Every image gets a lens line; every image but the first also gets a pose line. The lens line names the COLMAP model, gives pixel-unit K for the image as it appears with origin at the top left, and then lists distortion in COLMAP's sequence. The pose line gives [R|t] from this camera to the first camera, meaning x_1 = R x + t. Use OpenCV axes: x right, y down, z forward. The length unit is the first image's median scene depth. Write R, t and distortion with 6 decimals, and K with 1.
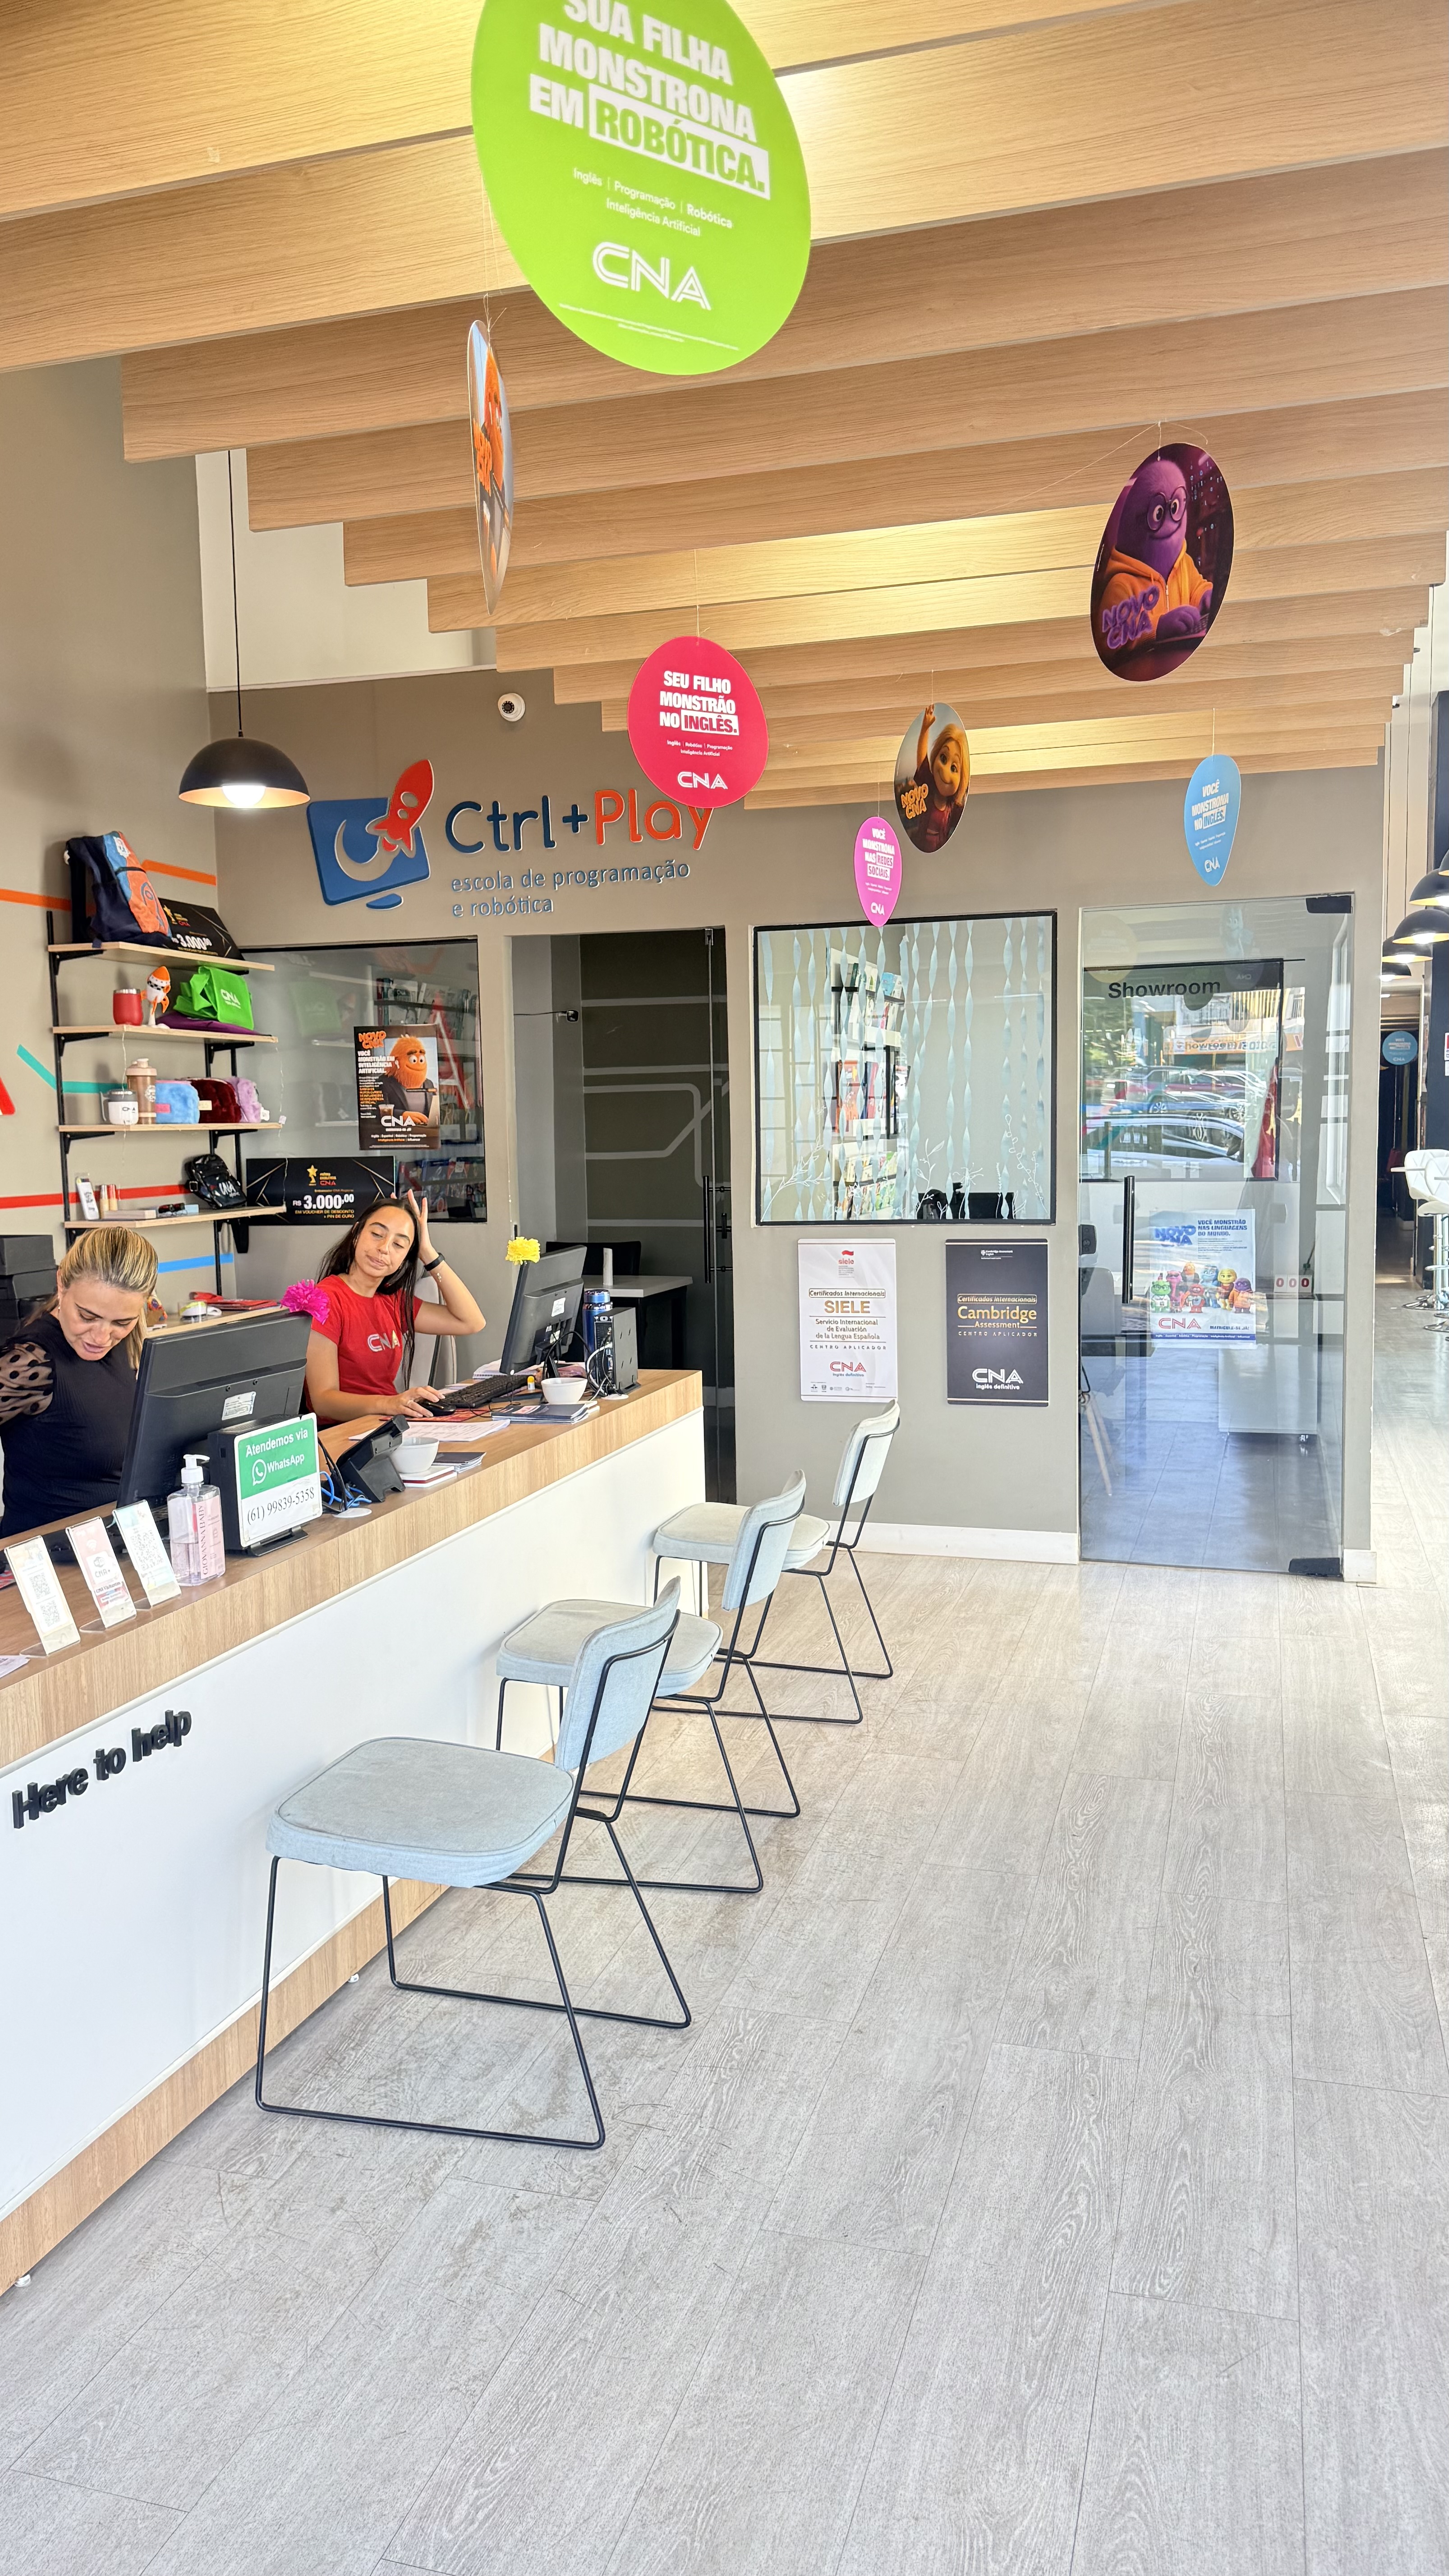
lens RADIAL K [[1804.0, 0, 735.0], [0, 1804.0, 1291.9], [0, 0, 1]] dist [0.120832, -0.160411]
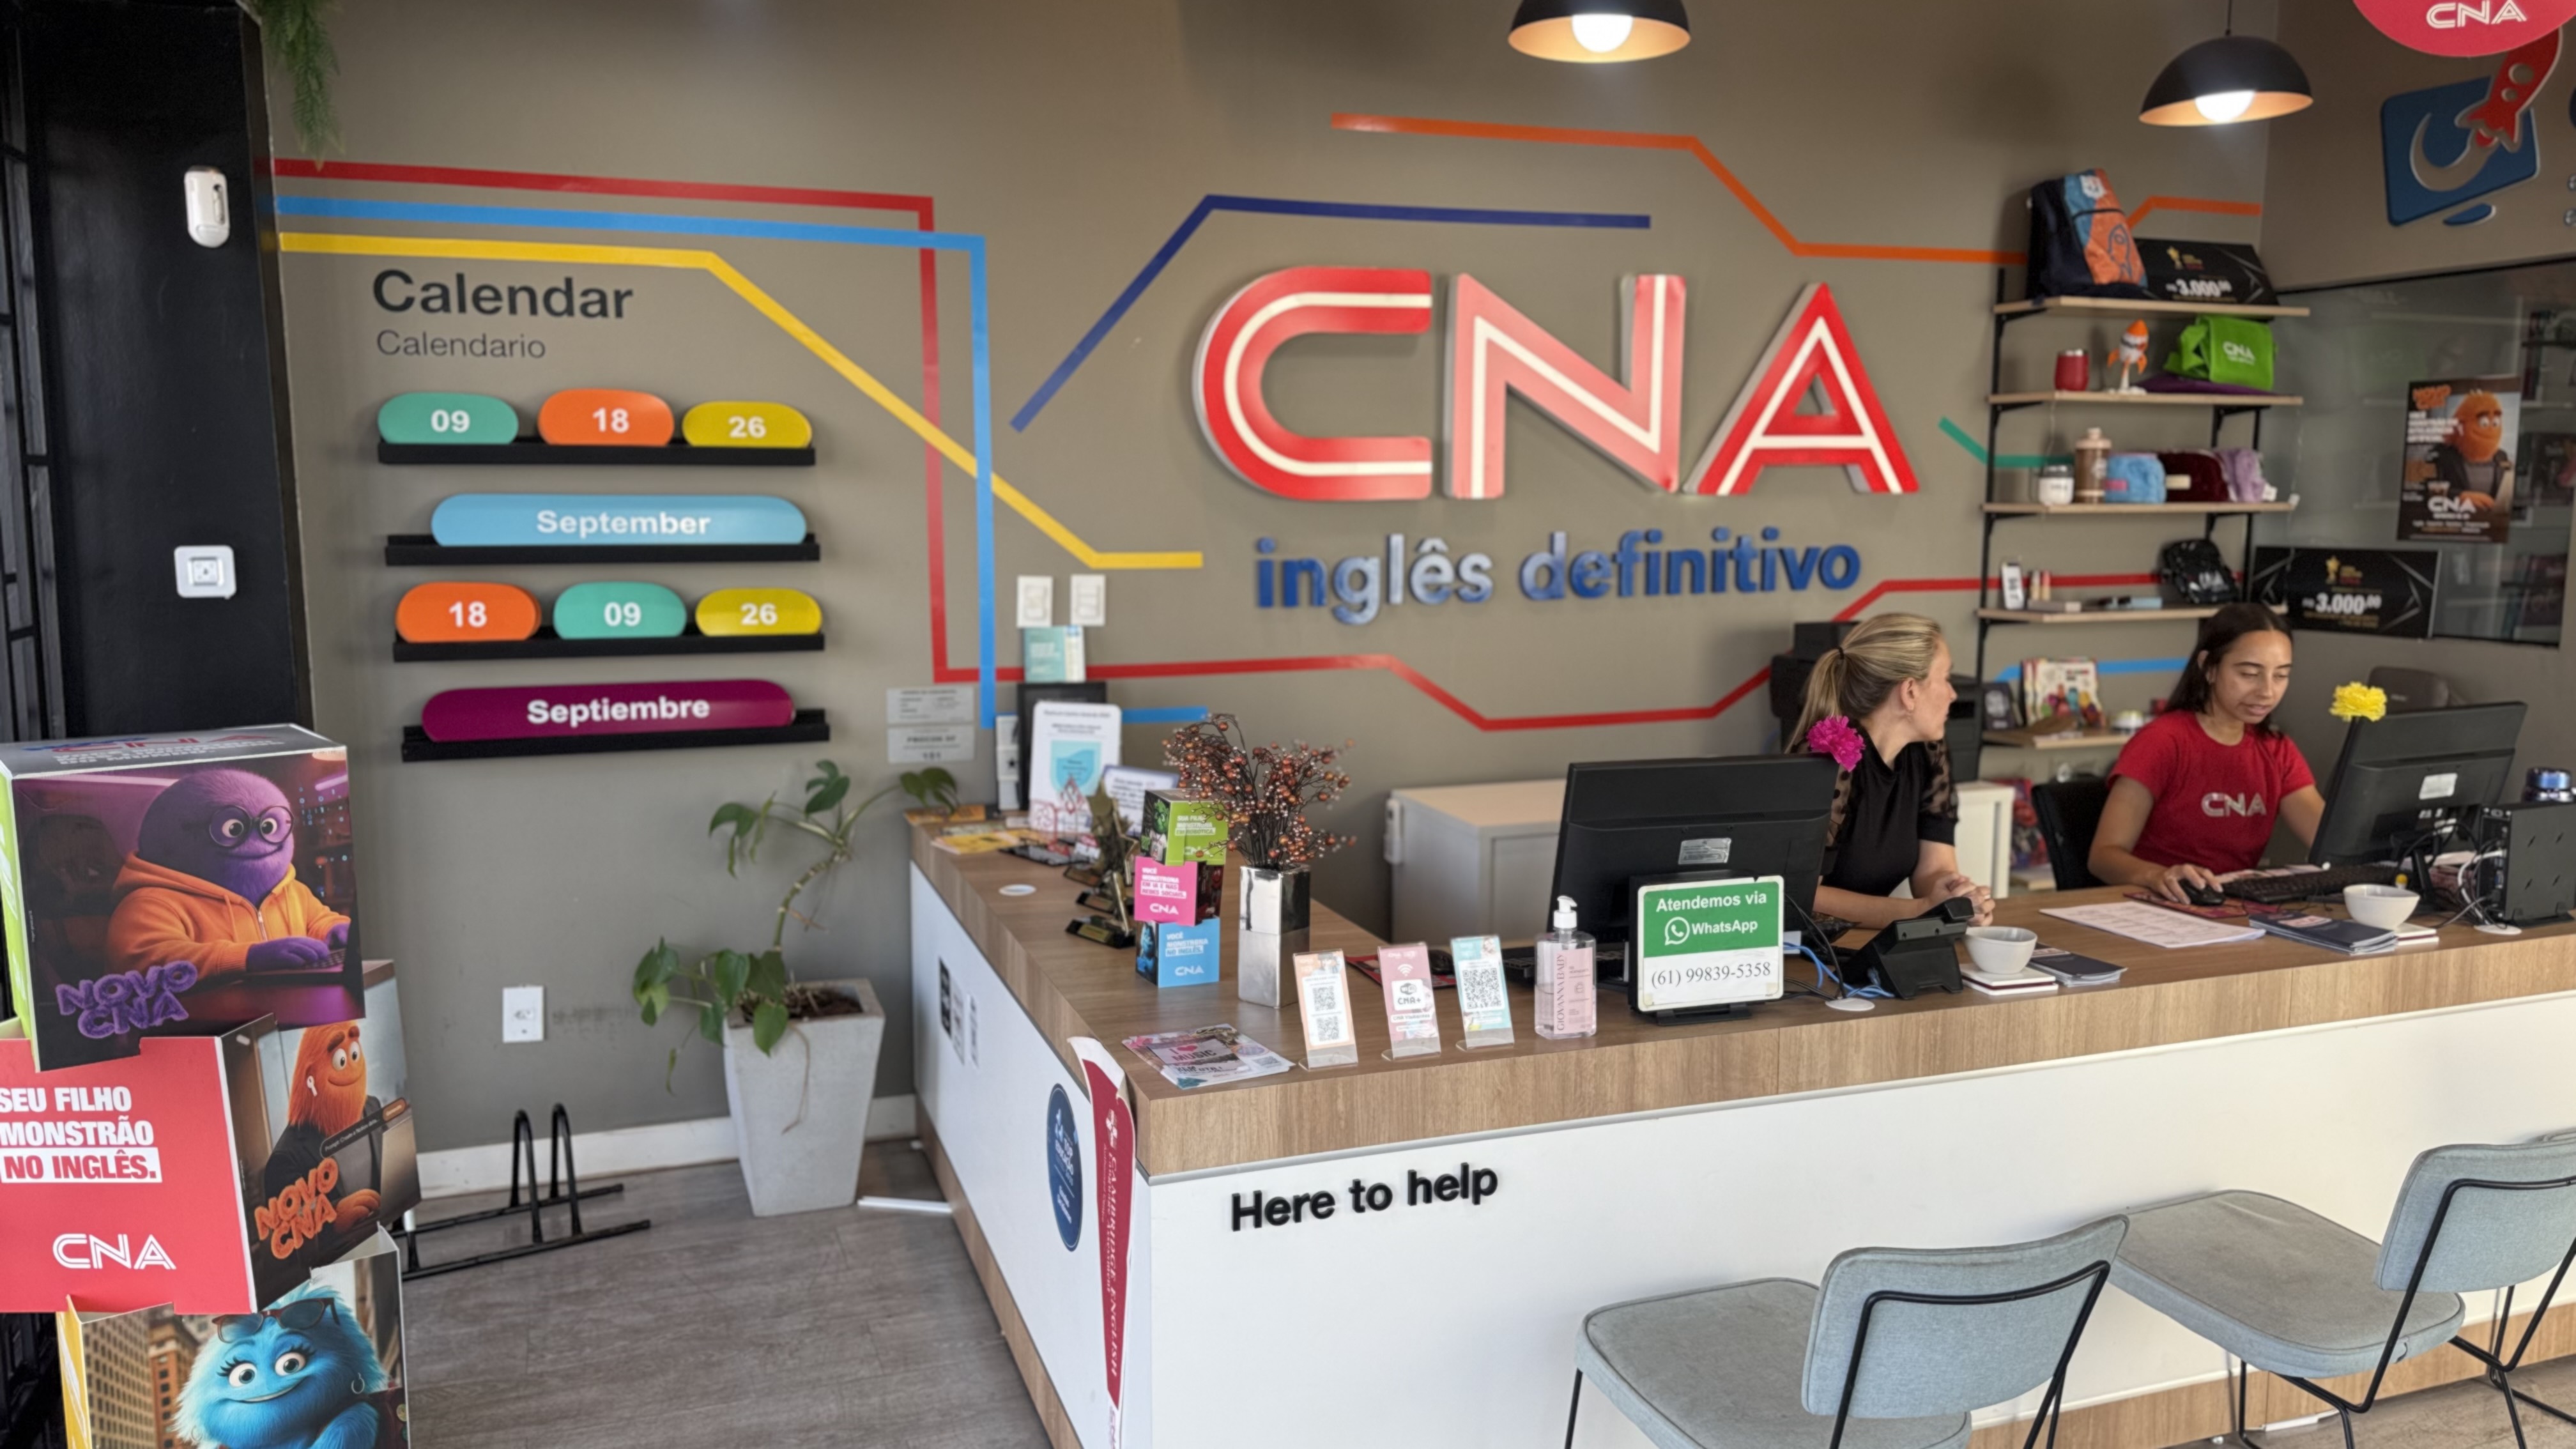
lens RADIAL K [[1804.0, 0, 1291.2], [0, 1804.0, 712.9], [0, 0, 1]] dist [0.120832, -0.160411]
pose [[0.601804, 0.119426, -0.789664, 0.159480], [-0.088874, 0.992629, 0.082390, -0.031813], [0.793683, 0.020598, 0.607983, 0.167000]]
